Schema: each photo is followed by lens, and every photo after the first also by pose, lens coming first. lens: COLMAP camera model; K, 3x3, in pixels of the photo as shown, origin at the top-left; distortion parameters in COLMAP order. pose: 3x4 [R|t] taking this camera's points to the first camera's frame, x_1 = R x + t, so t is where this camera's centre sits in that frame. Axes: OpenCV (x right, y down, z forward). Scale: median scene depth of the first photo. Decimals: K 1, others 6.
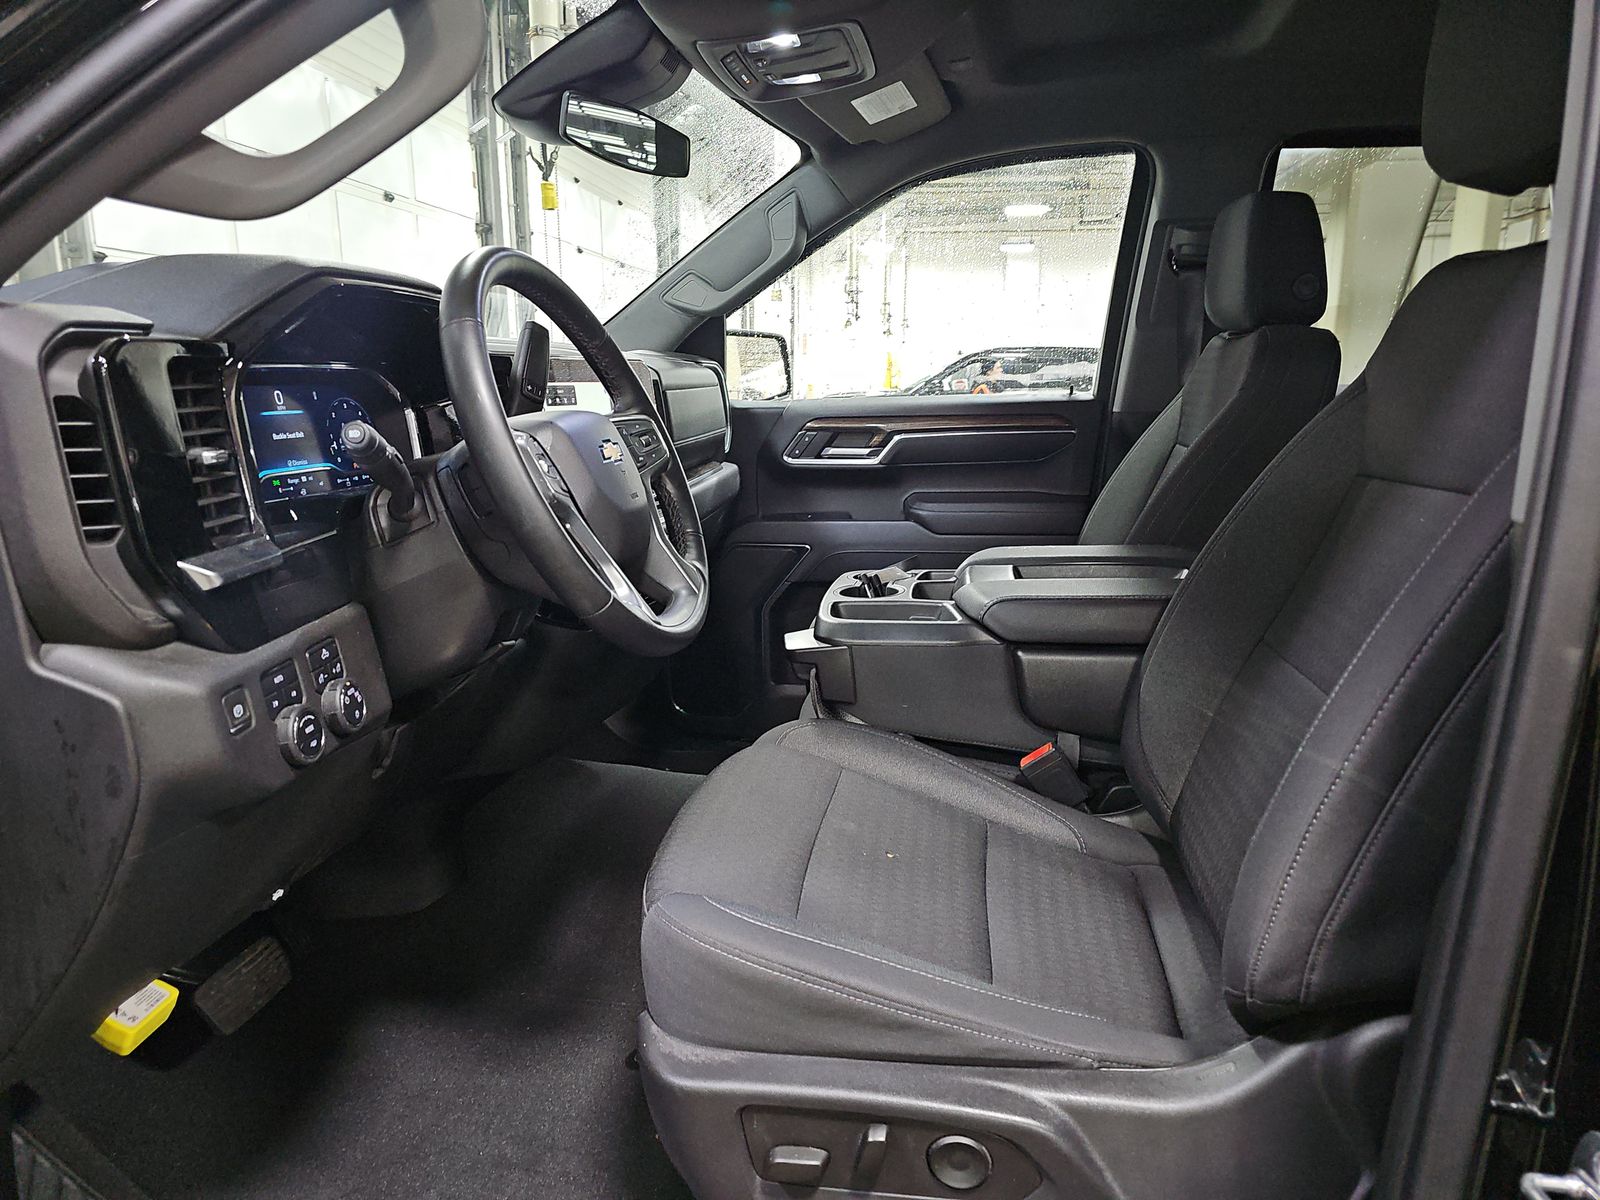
lens RADIAL K [[1047.6, 0, 812.0], [0, 1047.6, 608.4], [0, 0, 1]] dist [0.073885, -0.090809]
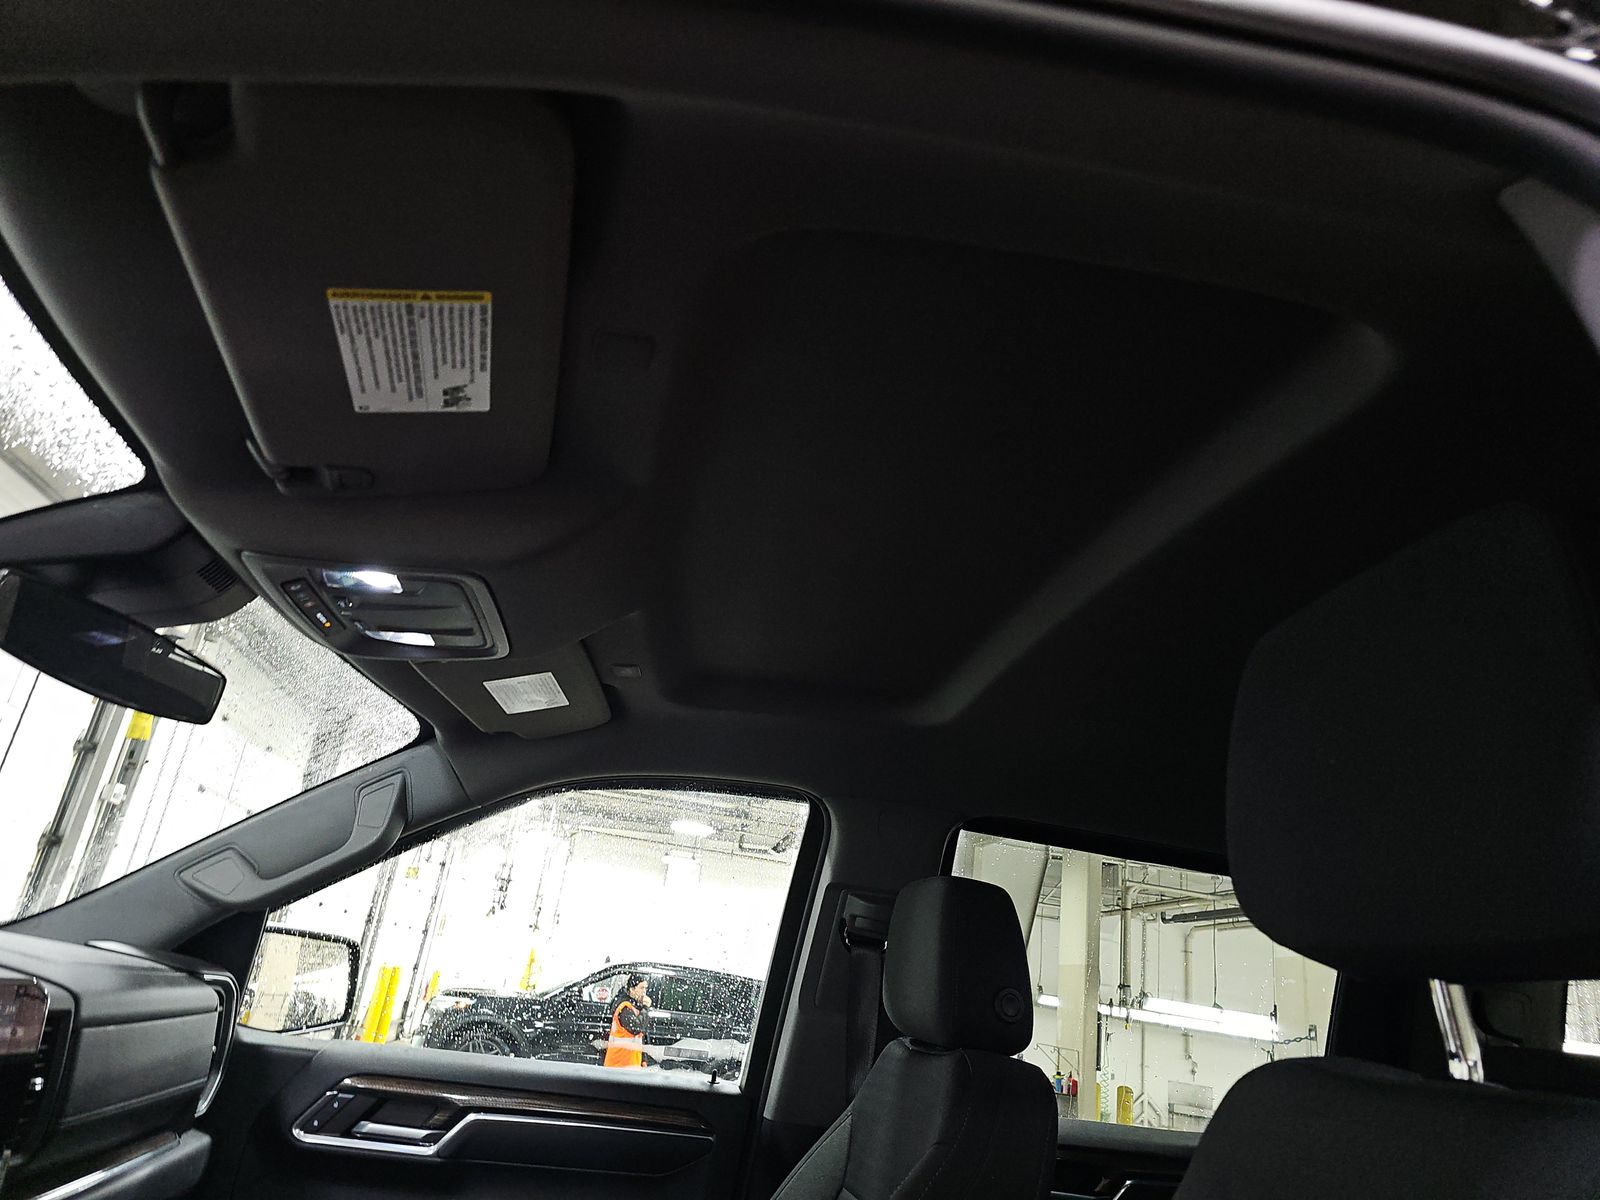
lens RADIAL K [[1047.6, 0, 812.0], [0, 1047.6, 608.4], [0, 0, 1]] dist [0.073885, -0.090809]
pose [[0.941812, 0.224323, 0.250338, 0.044145], [-0.057941, 0.841936, -0.536458, -0.085037], [-0.331109, 0.490737, 0.805943, 0.188955]]
